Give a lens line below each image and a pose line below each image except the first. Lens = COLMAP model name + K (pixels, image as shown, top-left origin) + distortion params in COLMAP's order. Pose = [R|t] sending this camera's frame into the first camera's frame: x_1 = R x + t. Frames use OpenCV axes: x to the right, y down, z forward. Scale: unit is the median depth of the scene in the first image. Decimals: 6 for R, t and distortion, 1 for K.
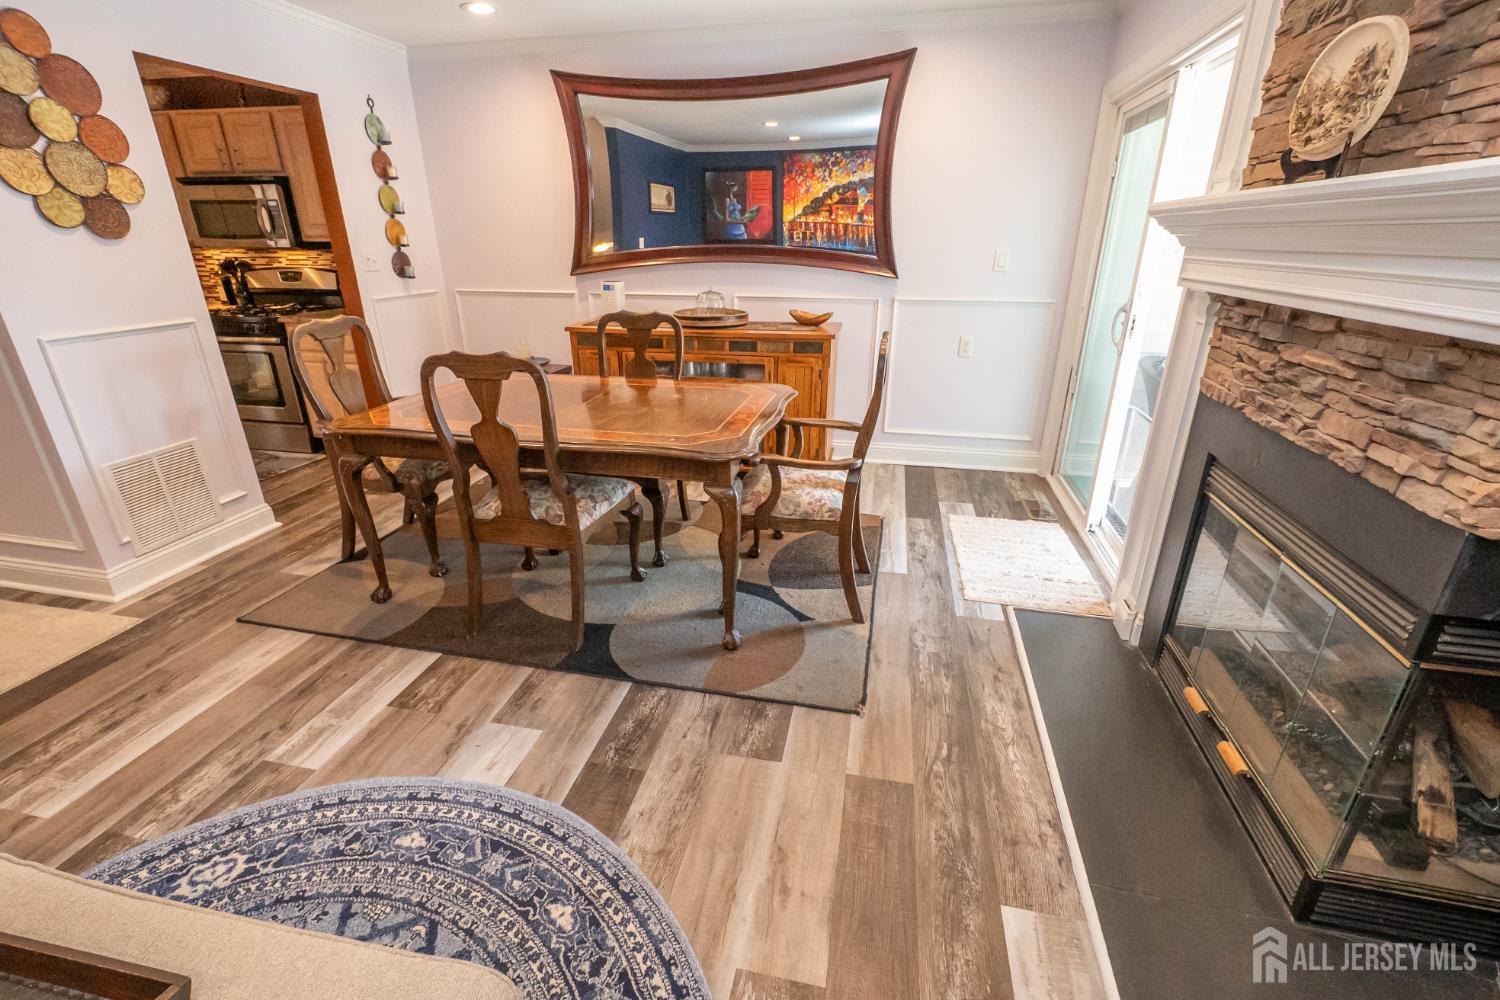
lens RADIAL K [[657.4, 0, 745.4], [0, 657.4, 501.5], [0, 0, 1]] dist [0.009809, -0.007379]
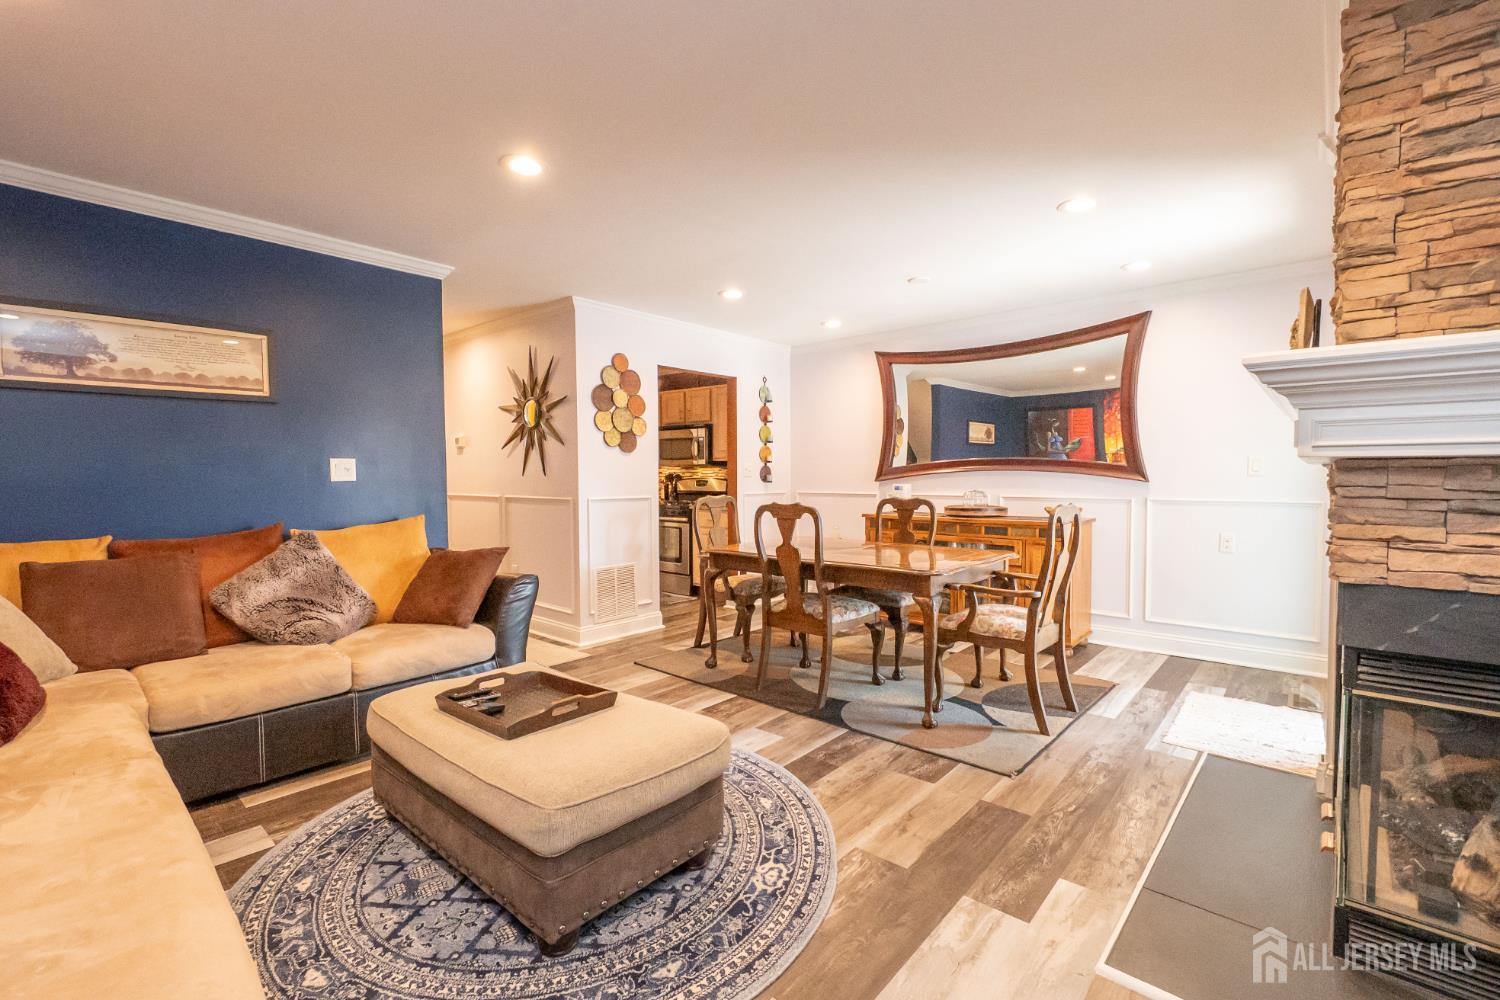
lens RADIAL K [[657.4, 0, 745.4], [0, 657.4, 501.5], [0, 0, 1]] dist [0.009809, -0.007379]
pose [[0.873889, 0.017683, -0.485803, 0.248204], [-0.180194, 0.939931, -0.289929, 0.211200], [0.451495, 0.340905, 0.824582, -0.345879]]
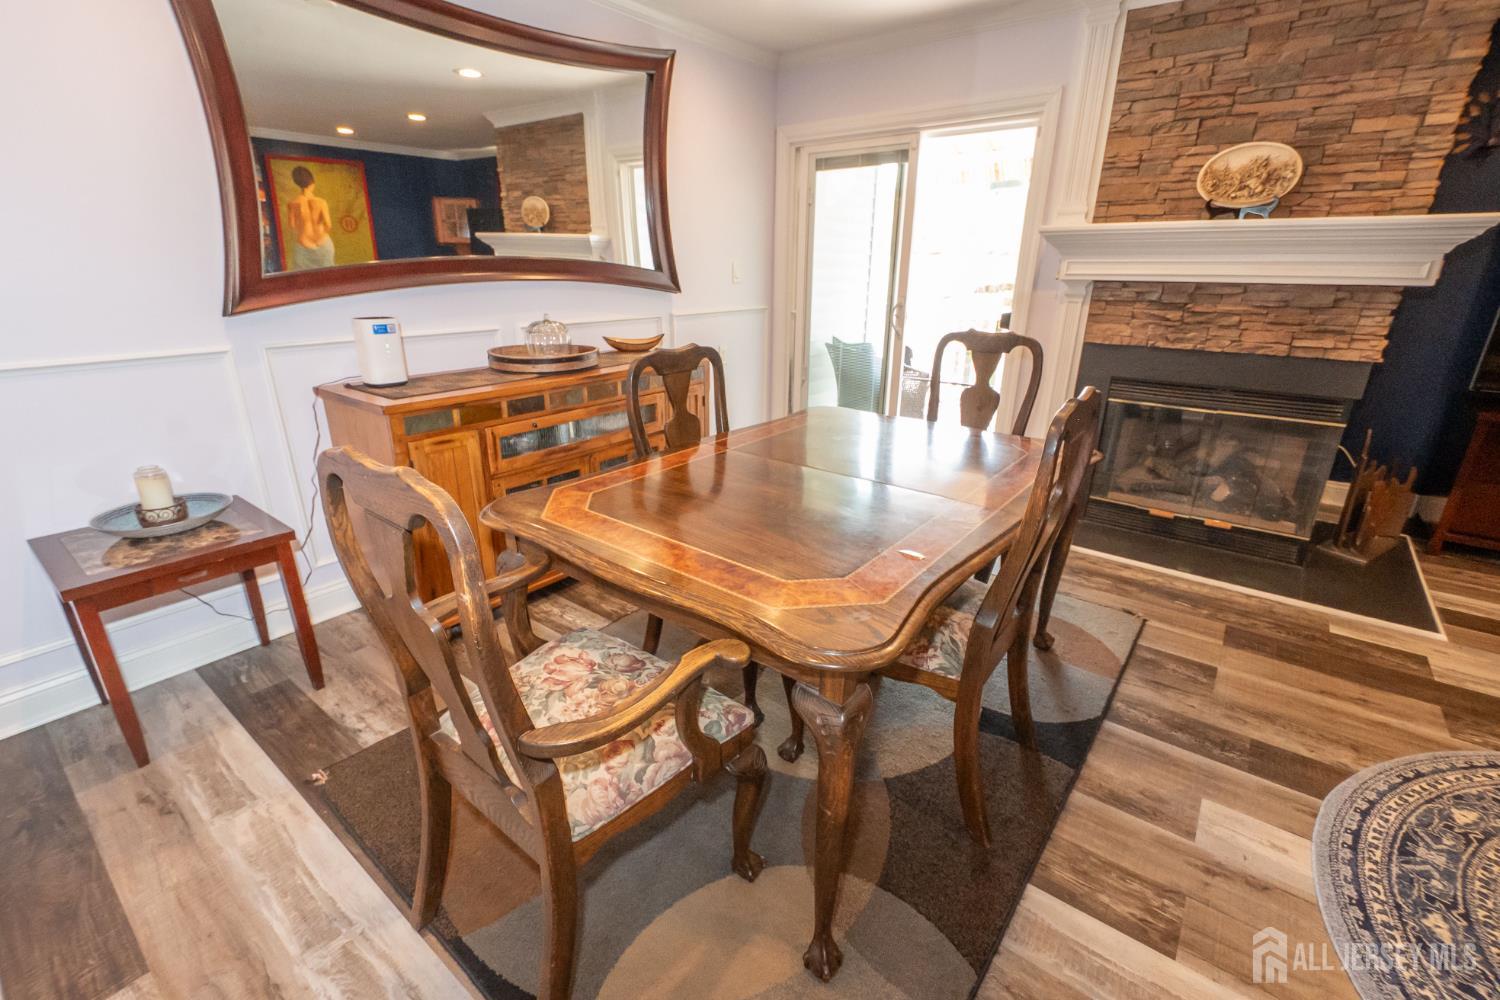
lens RADIAL K [[655.2, 0, 750.0], [0, 655.2, 500.0], [0, 0, 1]] dist [-0.001076, 0.000407]
pose [[0.433797, -0.308112, 0.846692, -0.849847], [0.333198, 0.927955, 0.166971, -0.260033], [-0.837138, 0.209685, 0.505206, 0.708195]]
